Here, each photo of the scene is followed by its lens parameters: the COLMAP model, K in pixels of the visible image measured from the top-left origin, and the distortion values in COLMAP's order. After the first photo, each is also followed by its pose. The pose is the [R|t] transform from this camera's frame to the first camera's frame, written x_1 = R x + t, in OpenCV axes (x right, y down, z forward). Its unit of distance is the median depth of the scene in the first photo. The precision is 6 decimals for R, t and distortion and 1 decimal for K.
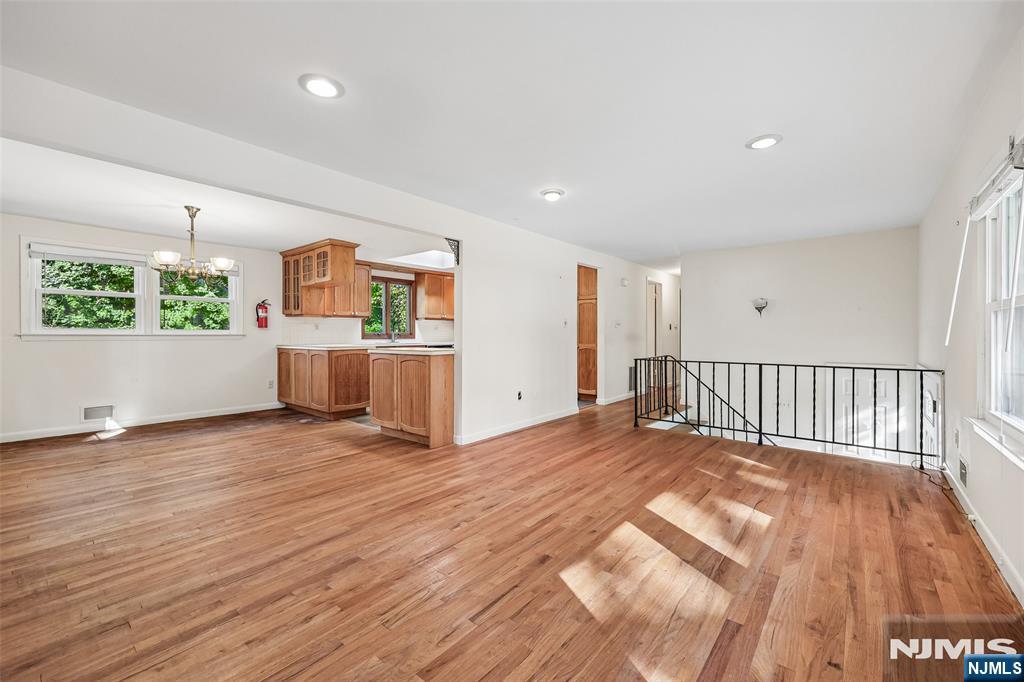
lens RADIAL K [[419.4, 0, 515.0], [0, 419.4, 334.8], [0, 0, 1]] dist [0.002568, 0.000050]
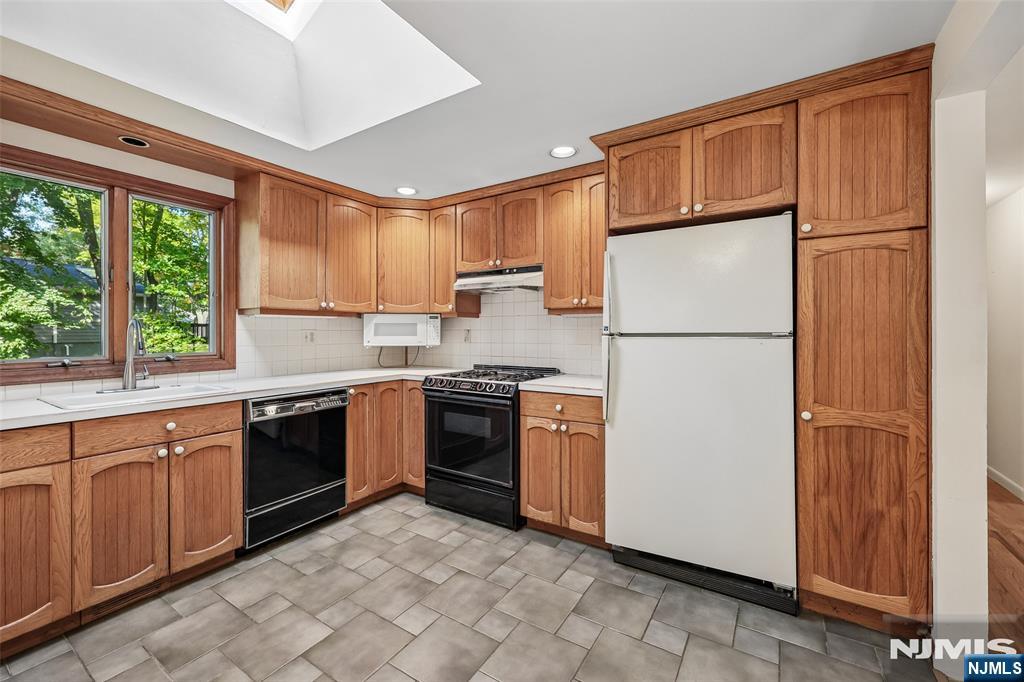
lens RADIAL K [[419.4, 0, 512.7], [0, 419.4, 335.6], [0, 0, 1]] dist [0.002568, 0.000050]
pose [[0.992230, -0.000813, 0.124417, -0.071082], [0.000442, 0.999995, 0.003004, -0.023912], [-0.124419, -0.002926, 0.992225, 0.787361]]
